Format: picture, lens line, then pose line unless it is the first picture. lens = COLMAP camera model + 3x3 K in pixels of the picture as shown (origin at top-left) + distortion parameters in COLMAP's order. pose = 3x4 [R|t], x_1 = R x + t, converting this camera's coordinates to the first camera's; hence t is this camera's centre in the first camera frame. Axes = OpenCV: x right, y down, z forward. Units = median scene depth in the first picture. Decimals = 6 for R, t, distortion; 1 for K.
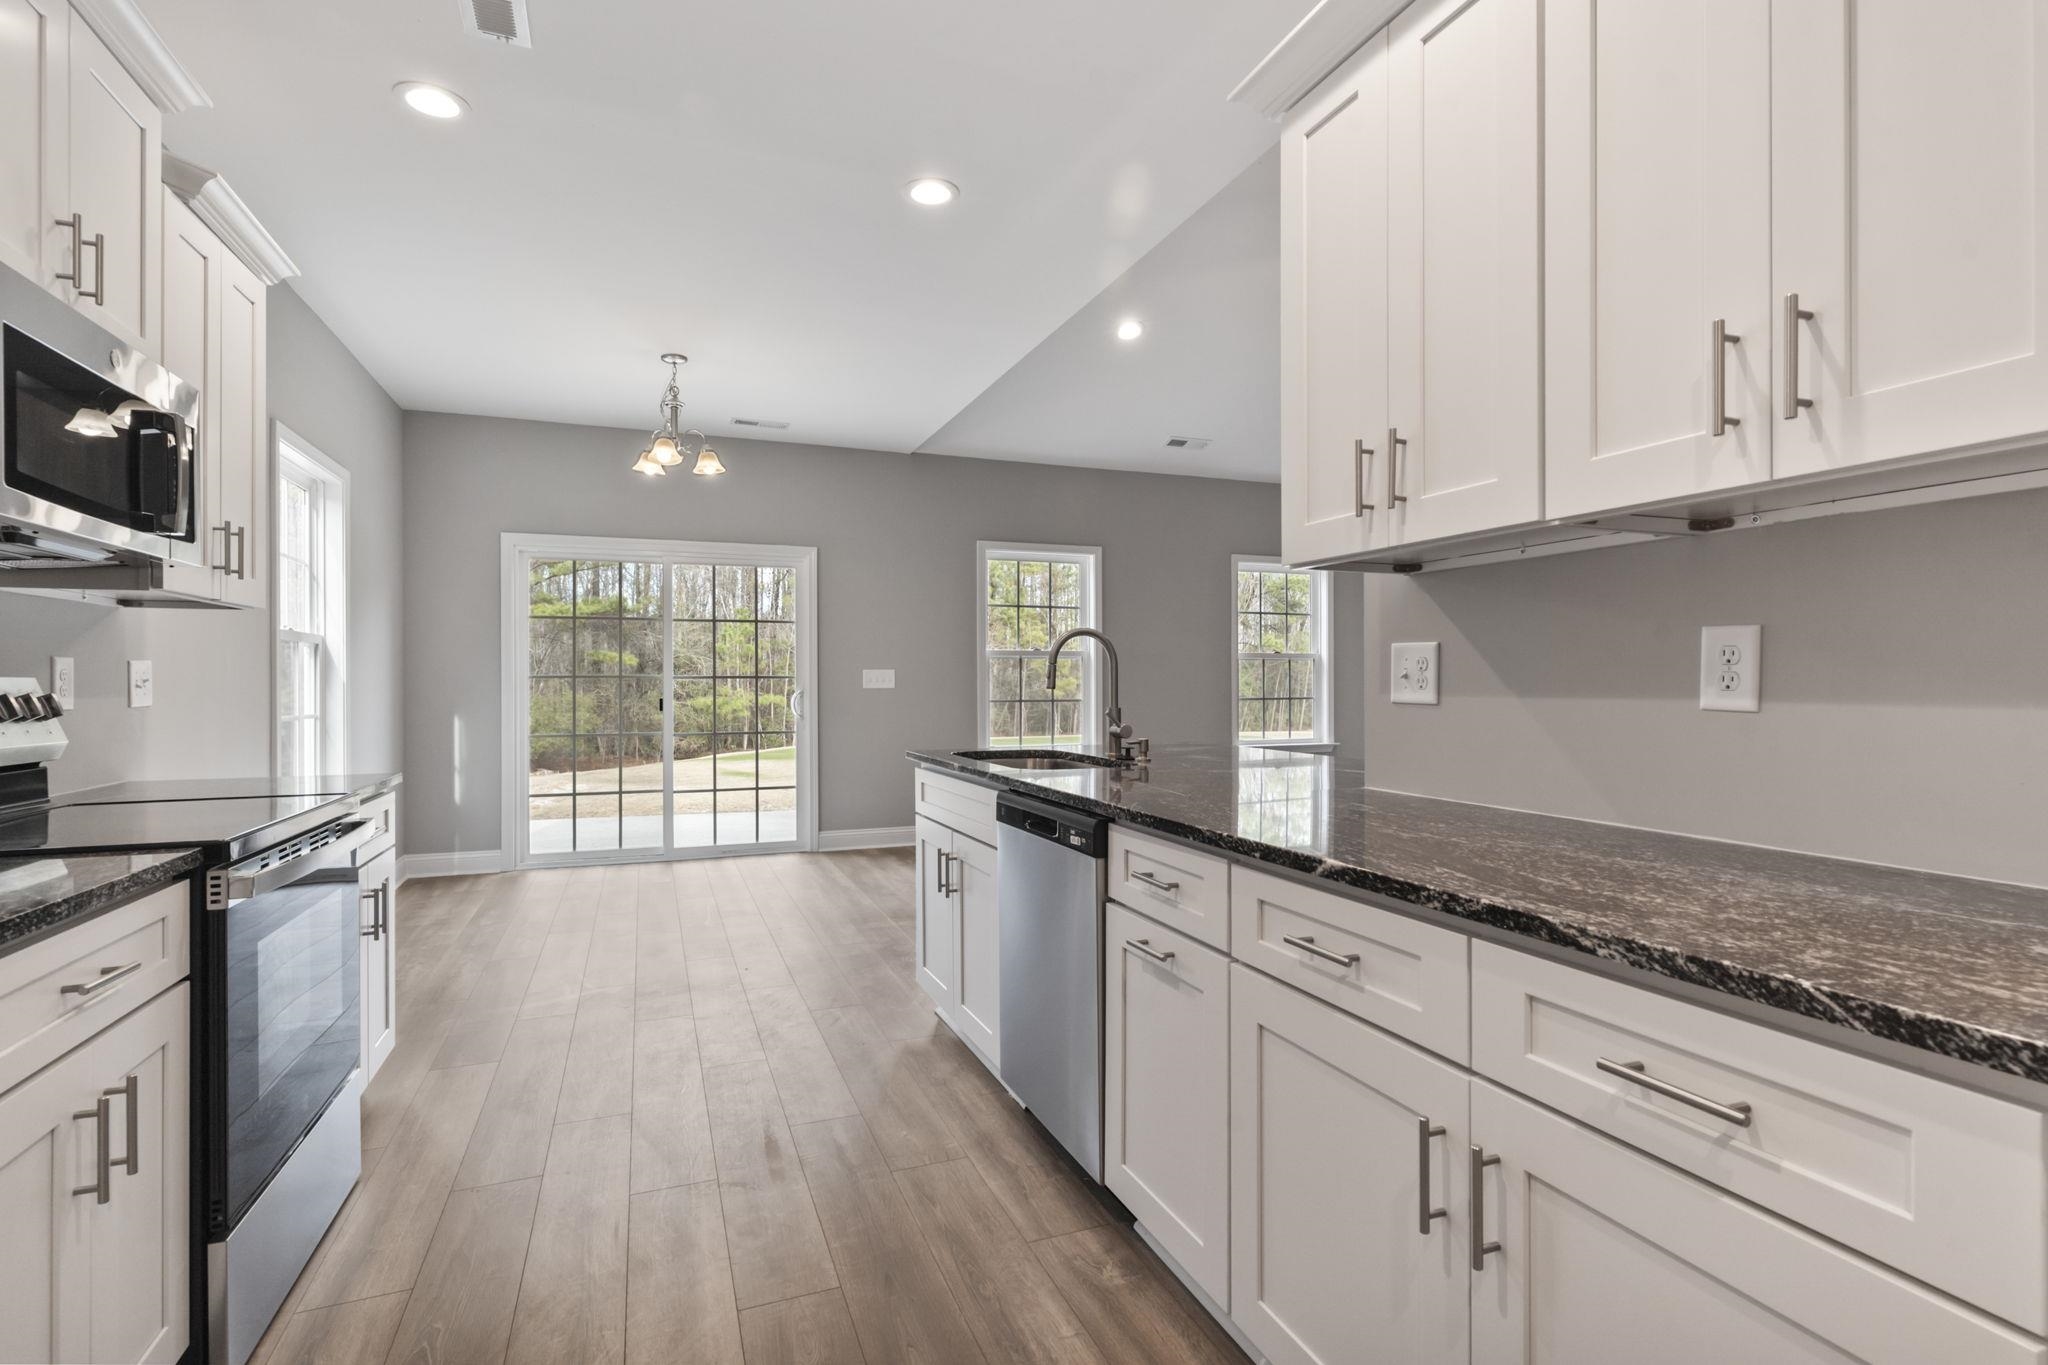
lens RADIAL K [[969.5, 0, 1024.7], [0, 969.5, 678.7], [0, 0, 1]] dist [0.001856, 0.000193]
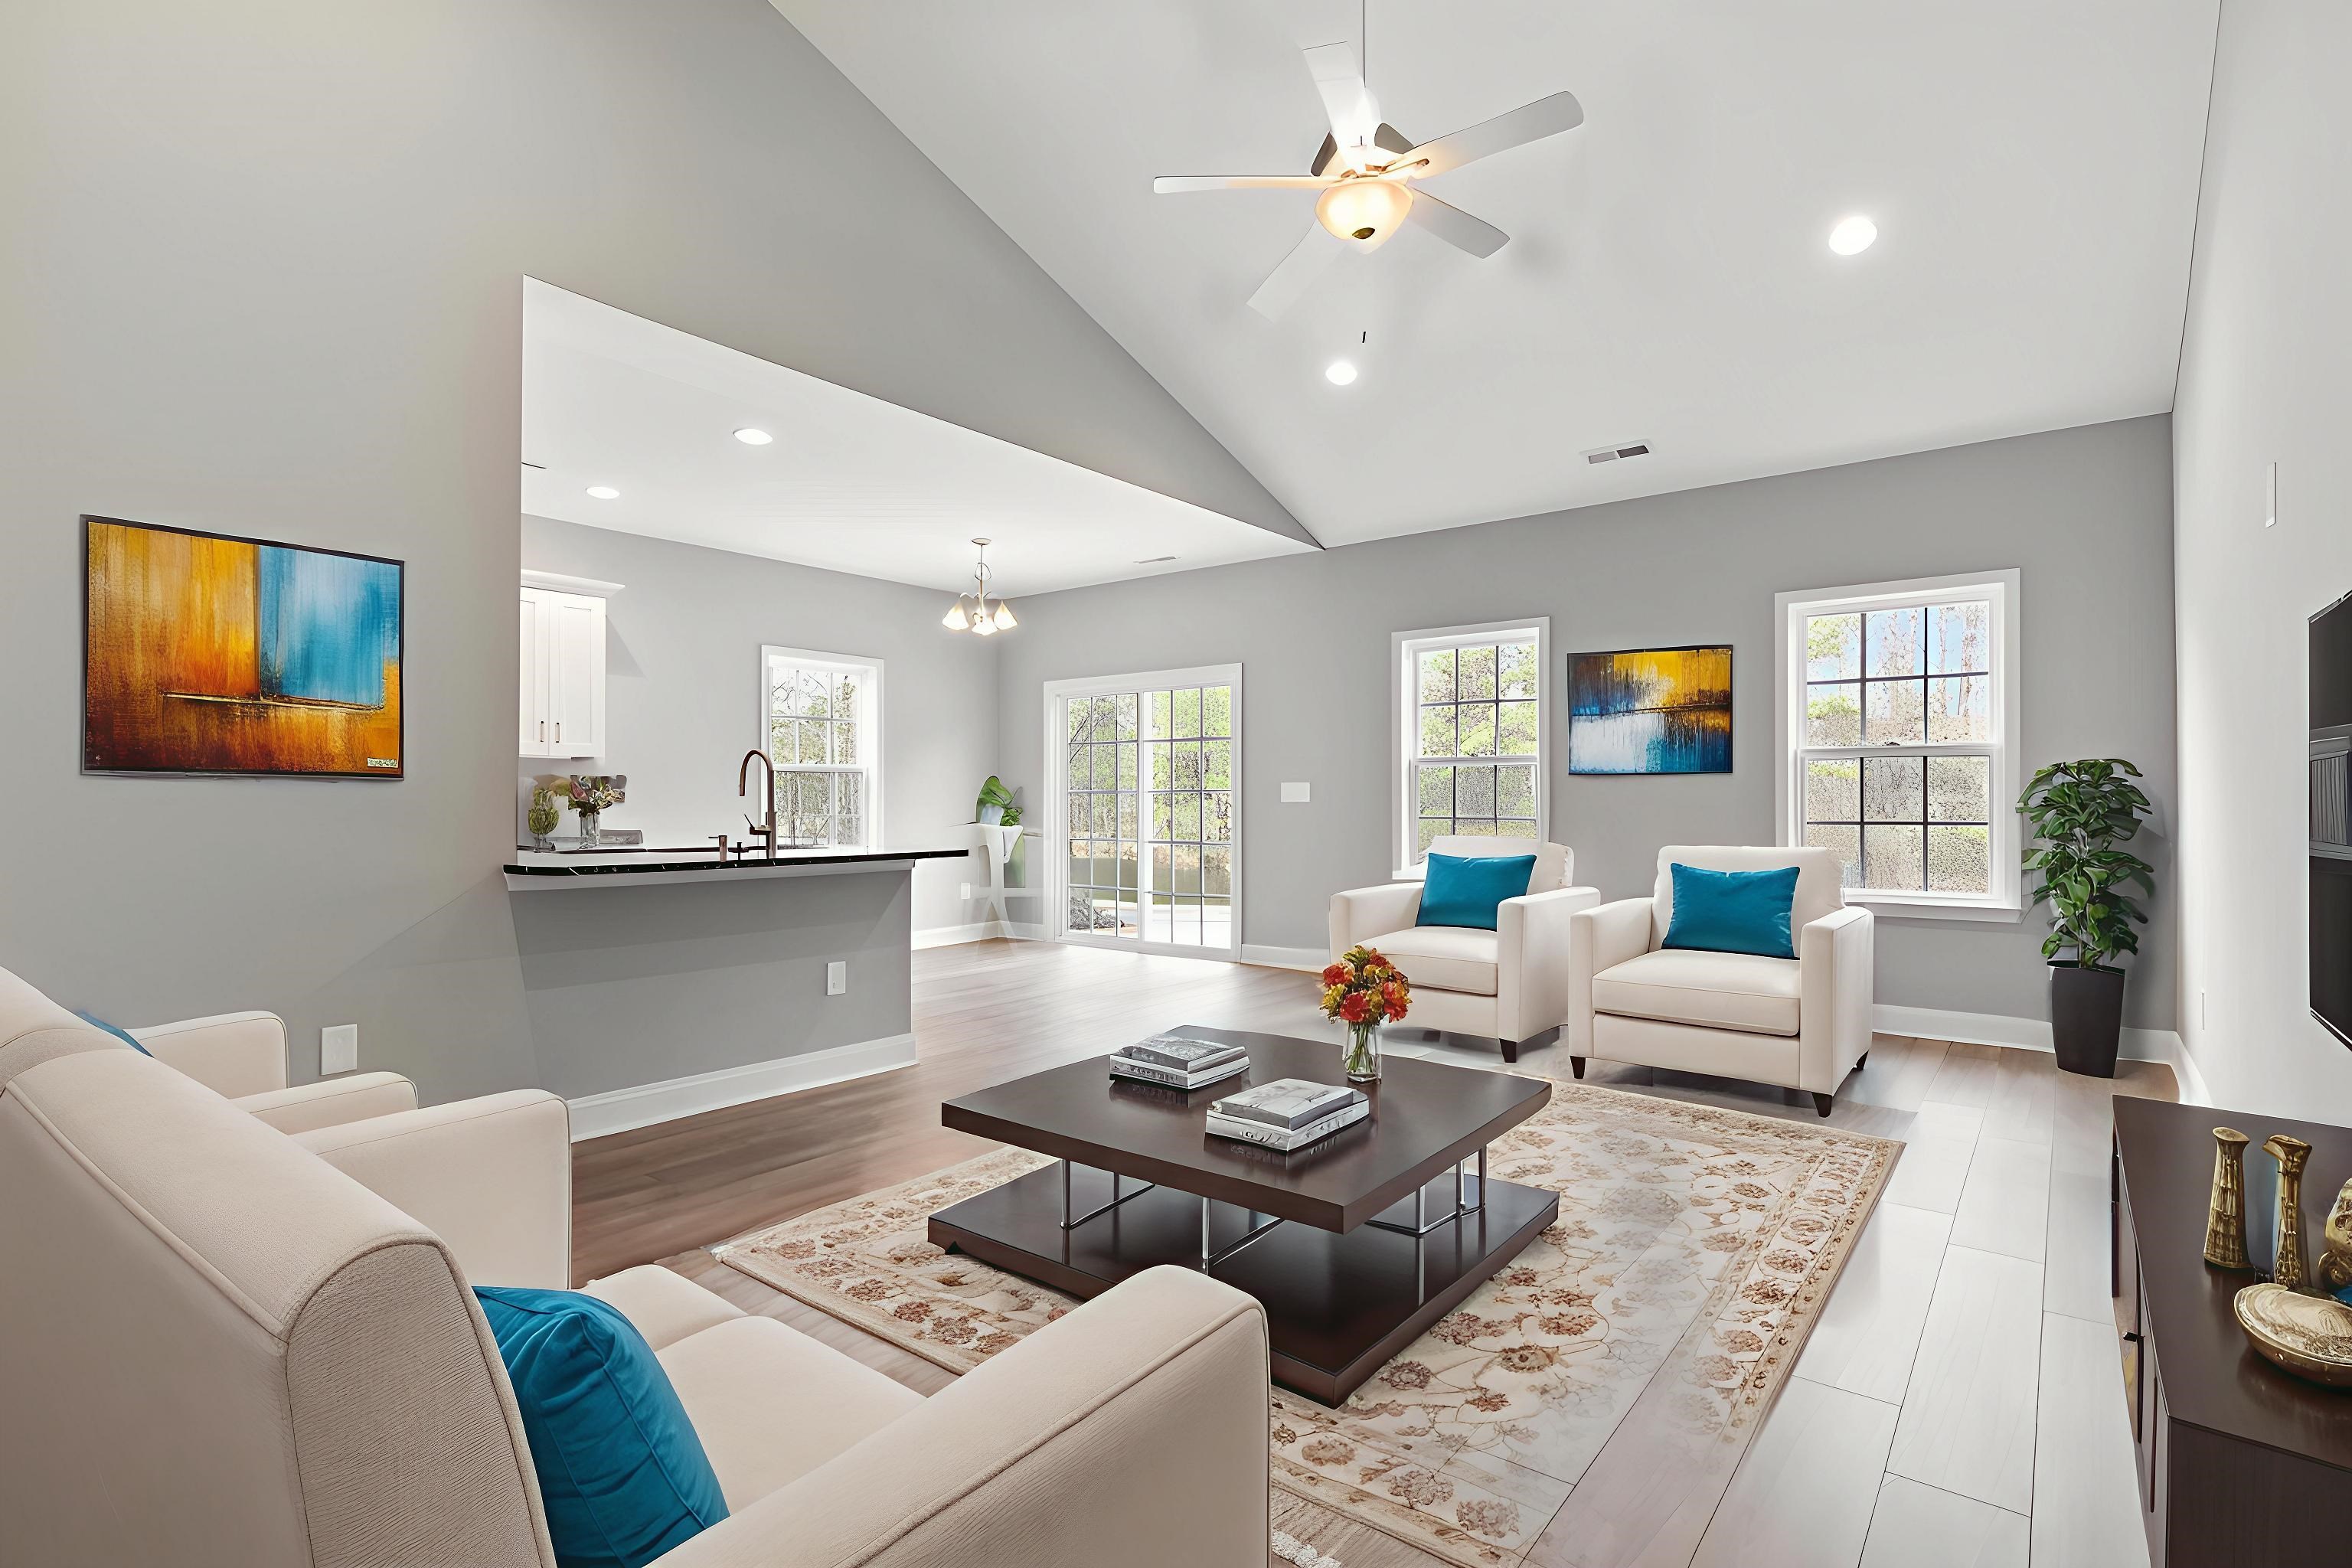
lens RADIAL K [[1113.4, 0, 1170.9], [0, 1113.4, 788.7], [0, 0, 1]] dist [0.001856, 0.000193]
pose [[0.477895, -0.004470, -0.878405, 0.768134], [-0.005343, 0.999954, -0.007996, 0.006051], [0.878401, 0.008515, 0.477849, 0.376518]]
